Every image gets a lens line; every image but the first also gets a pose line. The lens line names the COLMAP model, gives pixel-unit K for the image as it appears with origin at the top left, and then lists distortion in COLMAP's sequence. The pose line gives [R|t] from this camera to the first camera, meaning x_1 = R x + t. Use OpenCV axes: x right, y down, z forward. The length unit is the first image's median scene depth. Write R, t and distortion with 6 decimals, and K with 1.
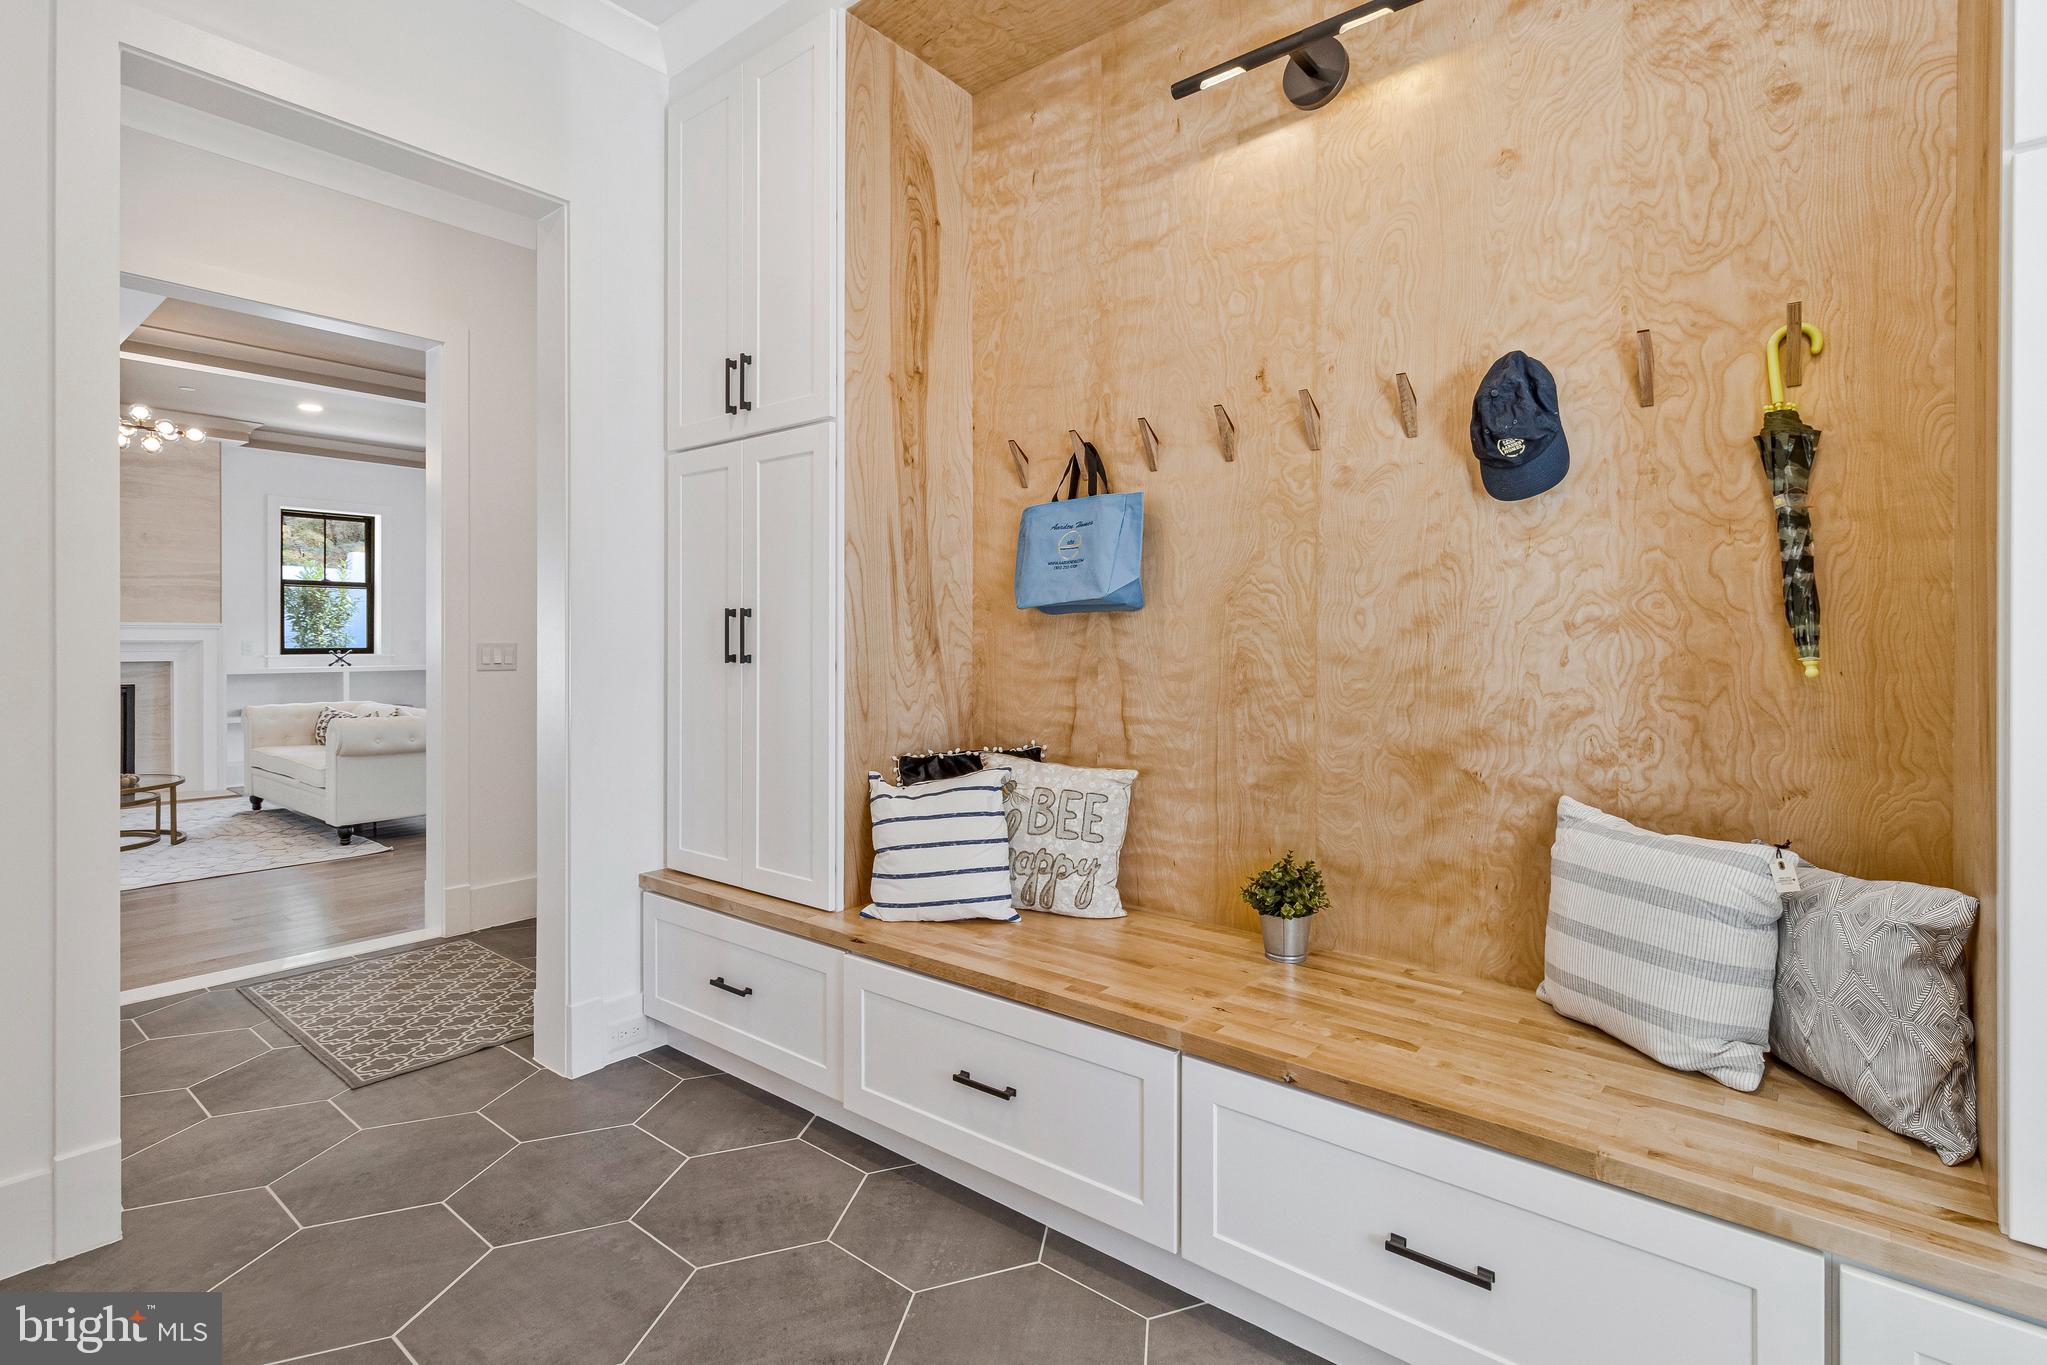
lens RADIAL K [[962.3, 0, 1025.1], [0, 962.3, 668.8], [0, 0, 1]] dist [0.000355, -0.001350]
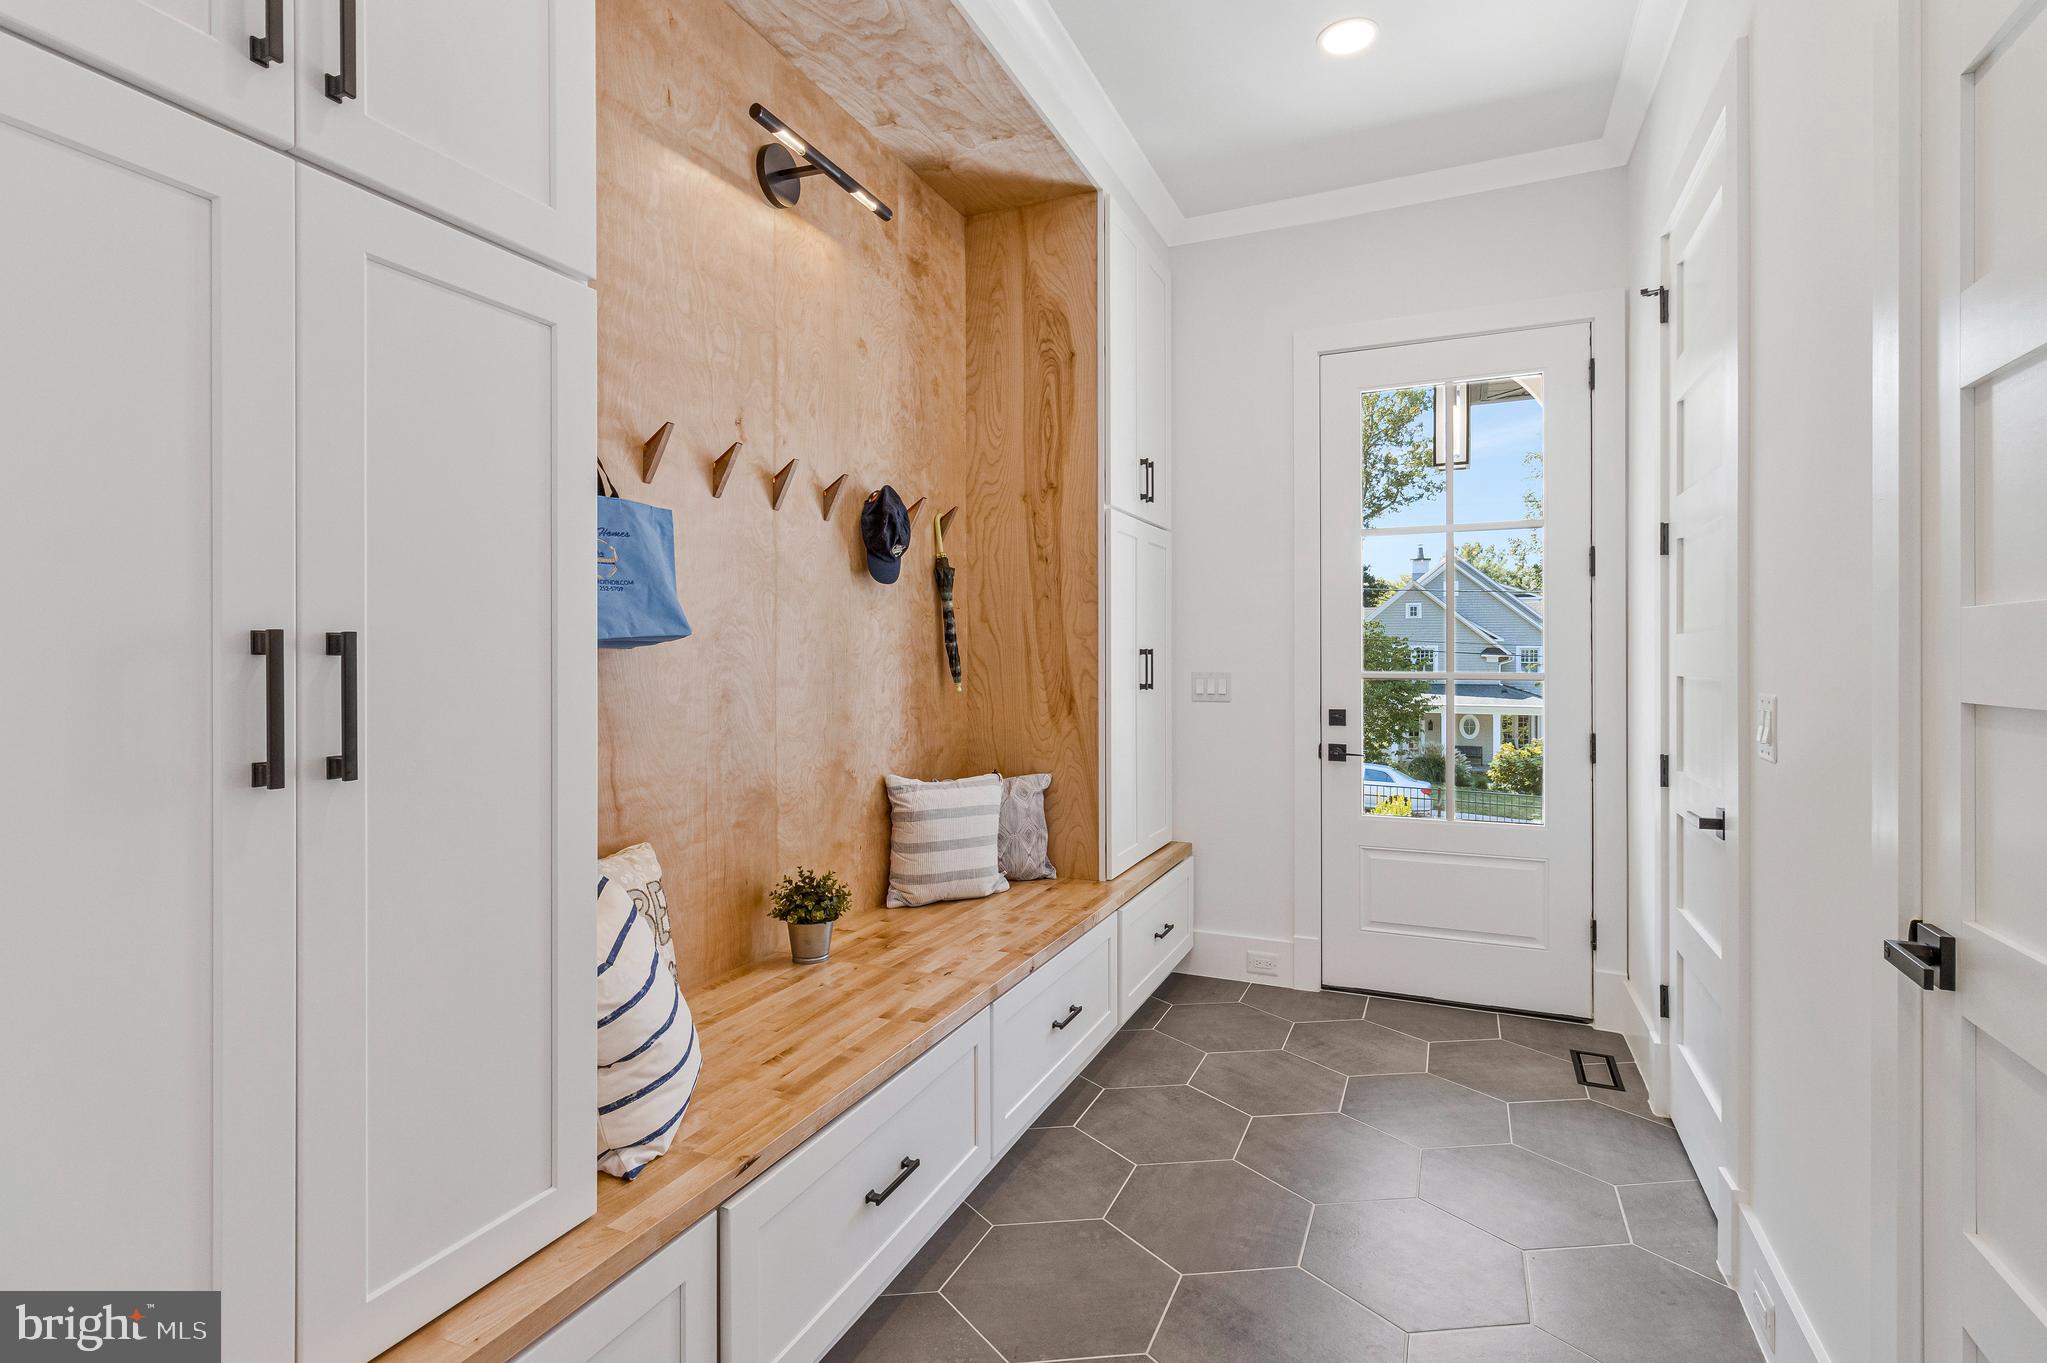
lens RADIAL K [[962.3, 0, 1024.1], [0, 962.3, 660.9], [0, 0, 1]] dist [0.000355, -0.001350]
pose [[-0.267860, -0.017814, 0.963293, -0.969228], [0.013234, 0.999667, 0.022166, -0.081867], [-0.963367, 0.018685, -0.267535, 1.154026]]
